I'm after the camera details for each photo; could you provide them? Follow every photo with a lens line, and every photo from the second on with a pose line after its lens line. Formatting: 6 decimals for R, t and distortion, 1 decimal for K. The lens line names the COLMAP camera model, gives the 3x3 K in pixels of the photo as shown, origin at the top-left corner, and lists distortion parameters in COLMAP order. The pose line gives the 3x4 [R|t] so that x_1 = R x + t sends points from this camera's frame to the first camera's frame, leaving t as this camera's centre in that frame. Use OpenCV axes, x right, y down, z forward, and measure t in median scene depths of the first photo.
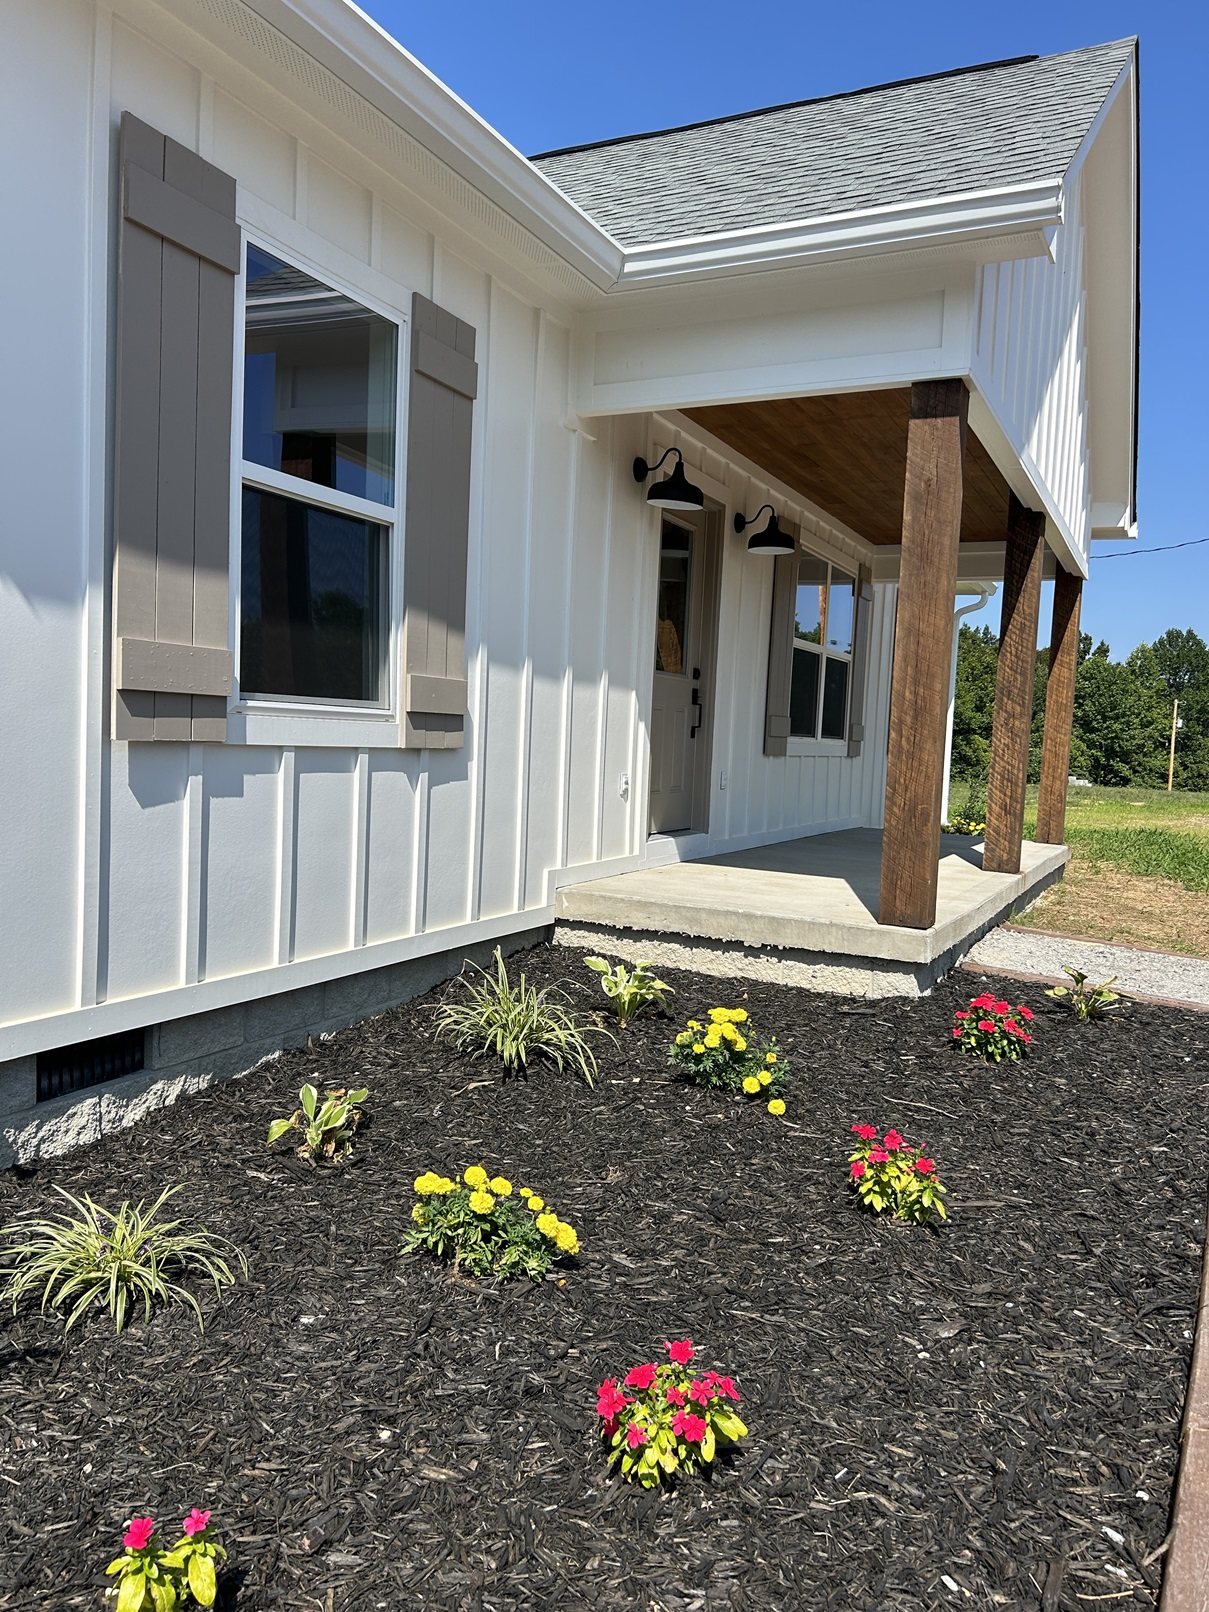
lens RADIAL K [[1194.7, 0, 604.5], [0, 1194.7, 806.0], [0, 0, 1]] dist [0.012158, -0.000117]
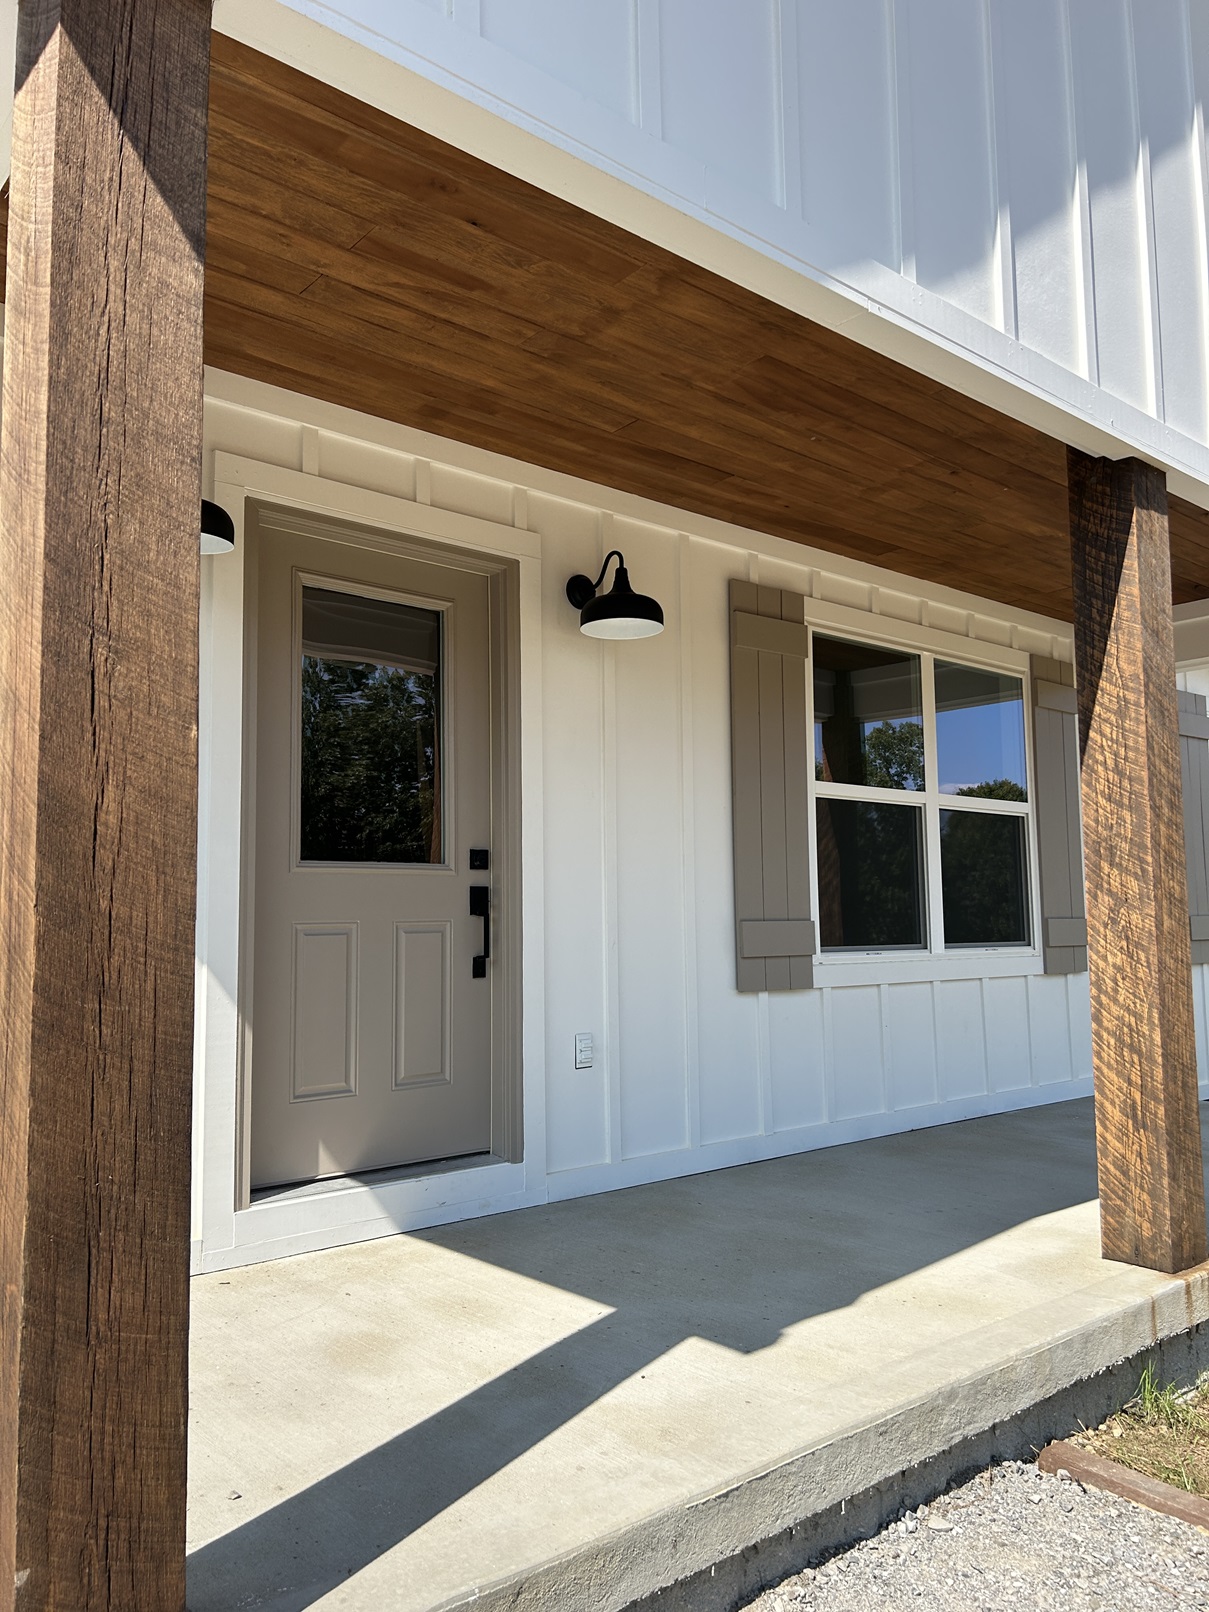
lens RADIAL K [[1194.7, 0, 604.5], [0, 1194.7, 806.0], [0, 0, 1]] dist [0.012158, -0.000117]
pose [[0.913481, -0.090787, -0.396623, 0.344192], [0.023498, 0.984933, -0.171332, -0.038635], [0.406202, 0.147188, 0.901851, 0.512852]]
